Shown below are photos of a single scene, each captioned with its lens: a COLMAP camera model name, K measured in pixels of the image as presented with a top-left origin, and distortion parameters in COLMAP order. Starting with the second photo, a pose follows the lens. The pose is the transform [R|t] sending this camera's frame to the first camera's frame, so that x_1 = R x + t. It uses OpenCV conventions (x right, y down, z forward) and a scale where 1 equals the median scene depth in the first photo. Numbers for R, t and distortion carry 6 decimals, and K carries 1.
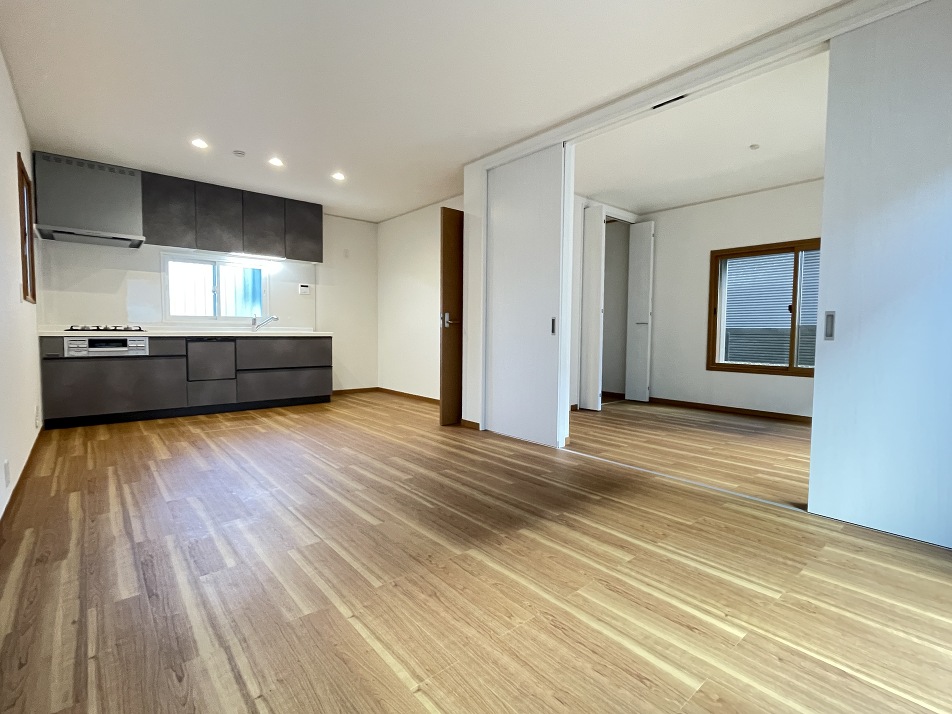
lens RADIAL K [[458.0, 0, 477.9], [0, 458.0, 357.7], [0, 0, 1]] dist [-0.007628, -0.001804]
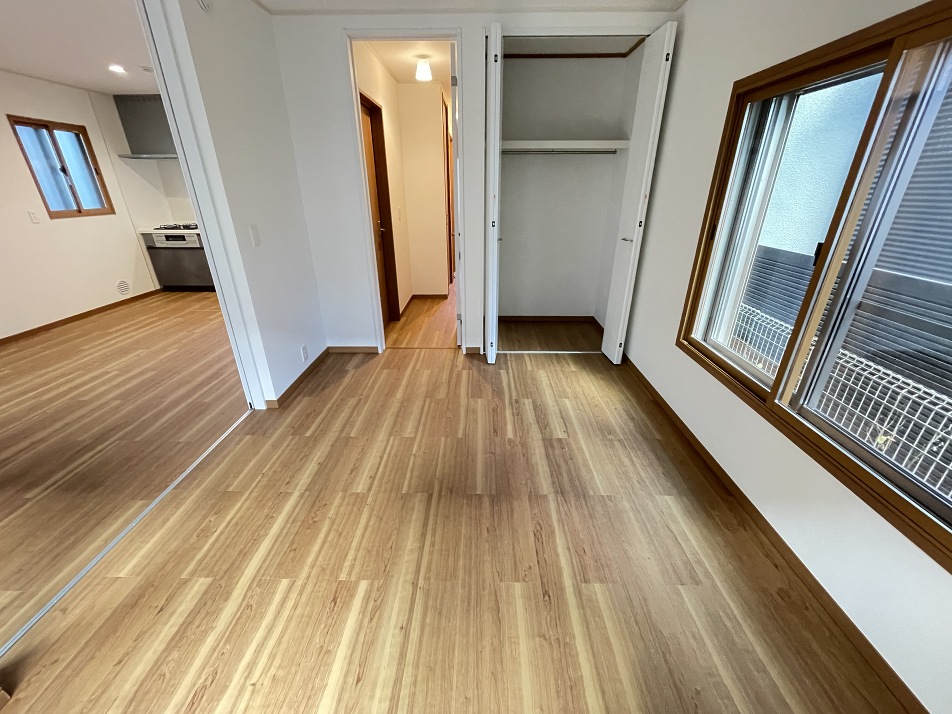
lens RADIAL K [[383.4, 0, 476.6], [0, 383.4, 361.6], [0, 0, 1]] dist [-0.000519, -0.000362]
pose [[0.752755, 0.261019, -0.604341, 0.716900], [-0.036018, 0.932988, 0.358100, -0.128615], [0.657314, -0.247794, 0.711713, 0.613878]]
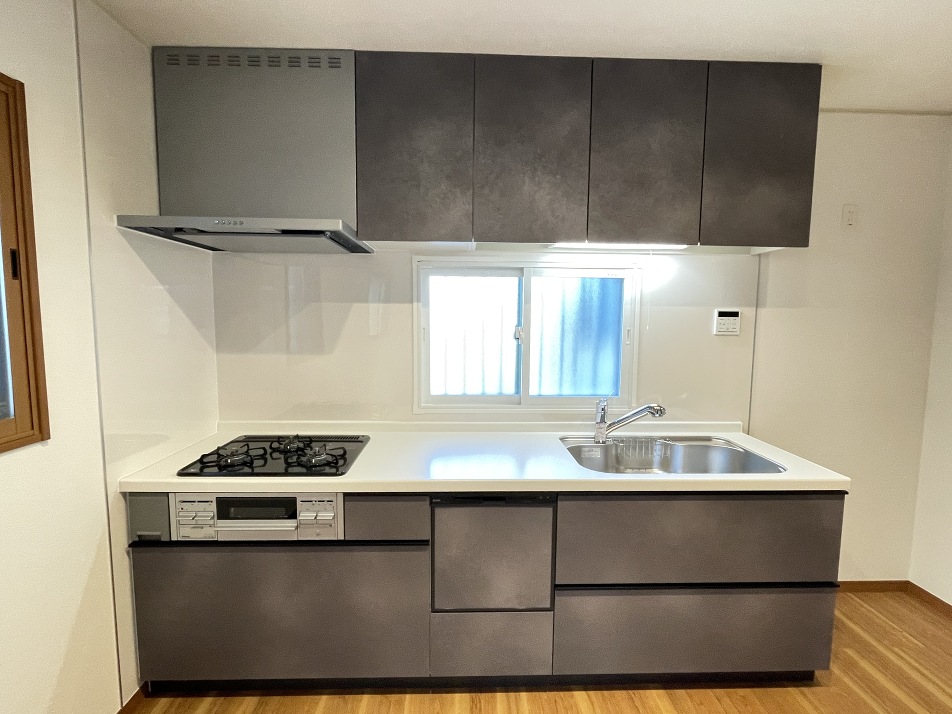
lens RADIAL K [[458.0, 0, 480.9], [0, 458.0, 361.0], [0, 0, 1]] dist [-0.007628, -0.001804]
pose [[0.788099, 0.052832, -0.613277, -0.402575], [-0.034682, 0.998538, 0.041454, -0.166568], [0.614571, -0.011400, 0.788779, 0.757310]]
